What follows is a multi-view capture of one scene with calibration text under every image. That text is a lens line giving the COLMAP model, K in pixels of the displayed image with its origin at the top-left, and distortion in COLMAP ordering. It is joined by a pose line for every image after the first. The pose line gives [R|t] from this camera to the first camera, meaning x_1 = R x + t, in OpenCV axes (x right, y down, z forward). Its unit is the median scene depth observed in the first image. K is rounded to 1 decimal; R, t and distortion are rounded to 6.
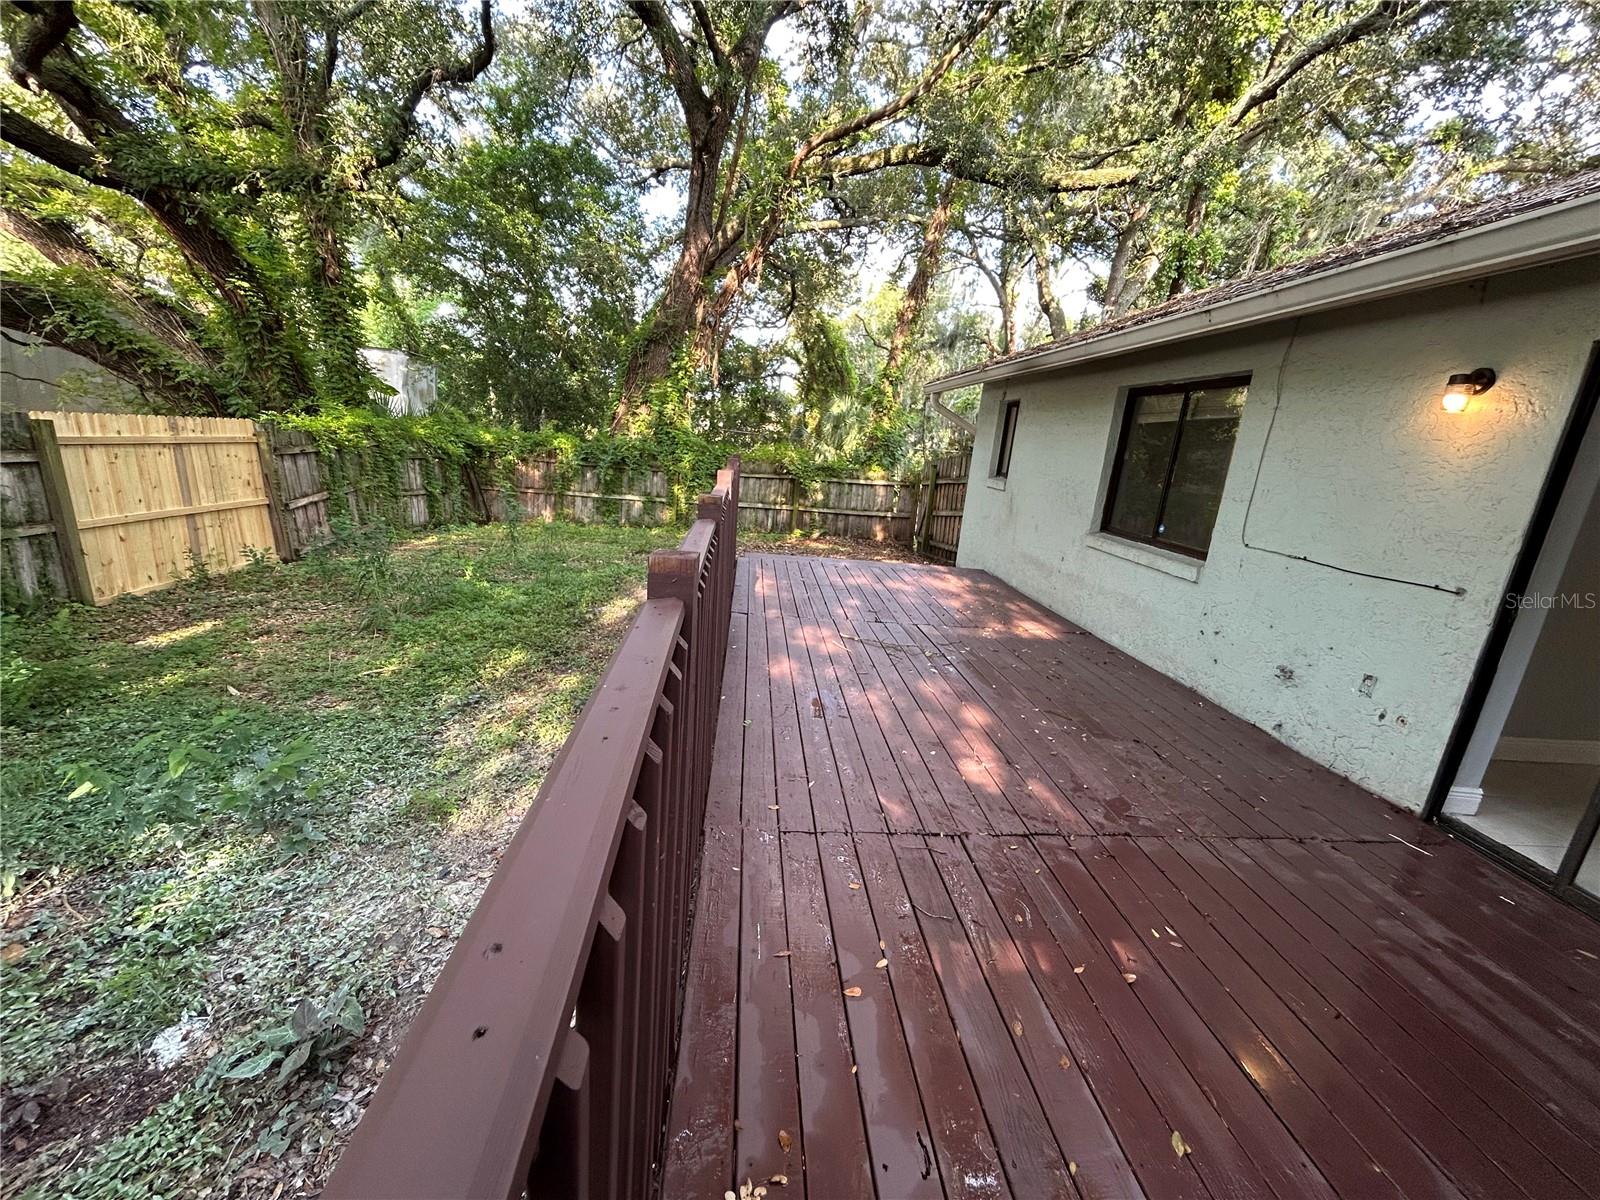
lens RADIAL K [[648.6, 0, 792.9], [0, 648.6, 605.8], [0, 0, 1]] dist [-0.001215, 0.000403]
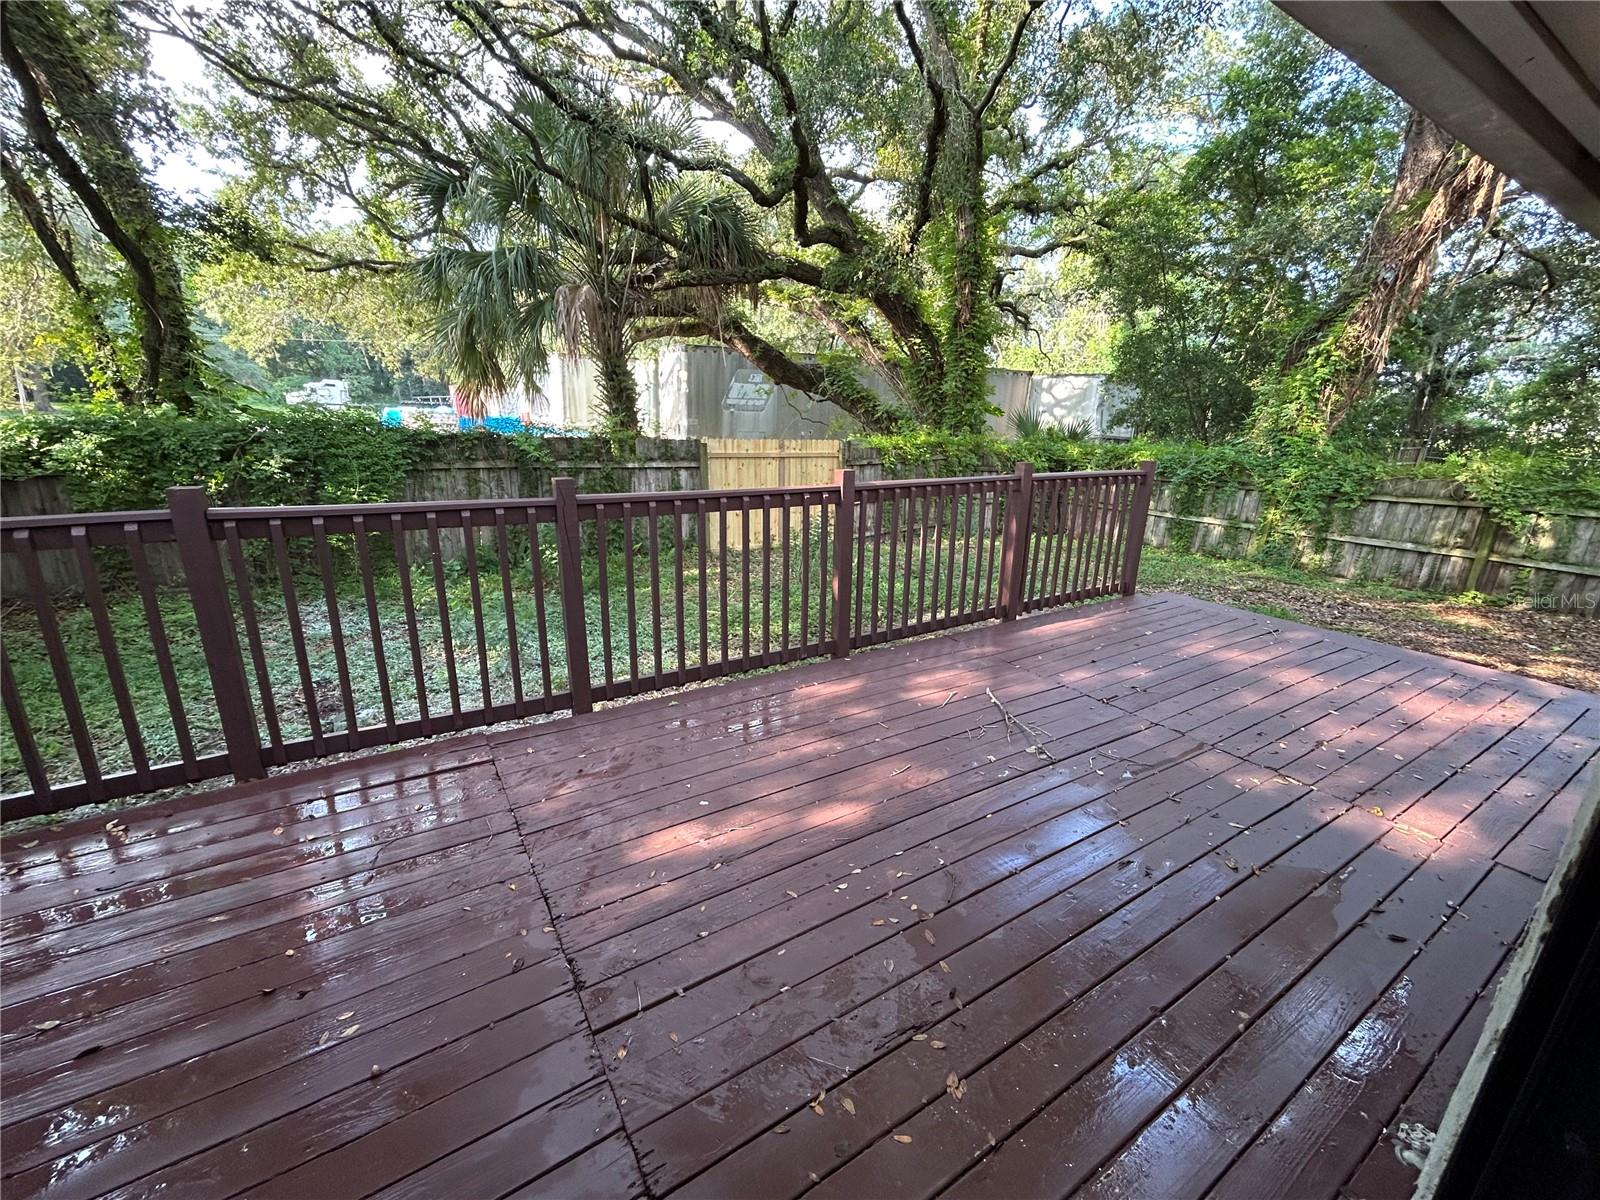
lens RADIAL K [[648.6, 0, 798.8], [0, 648.6, 597.8], [0, 0, 1]] dist [-0.001215, 0.000403]
pose [[0.478387, 0.172214, -0.861097, 0.227130], [-0.208407, 0.974832, 0.079179, -0.028392], [0.853060, 0.141581, 0.502238, 0.159079]]
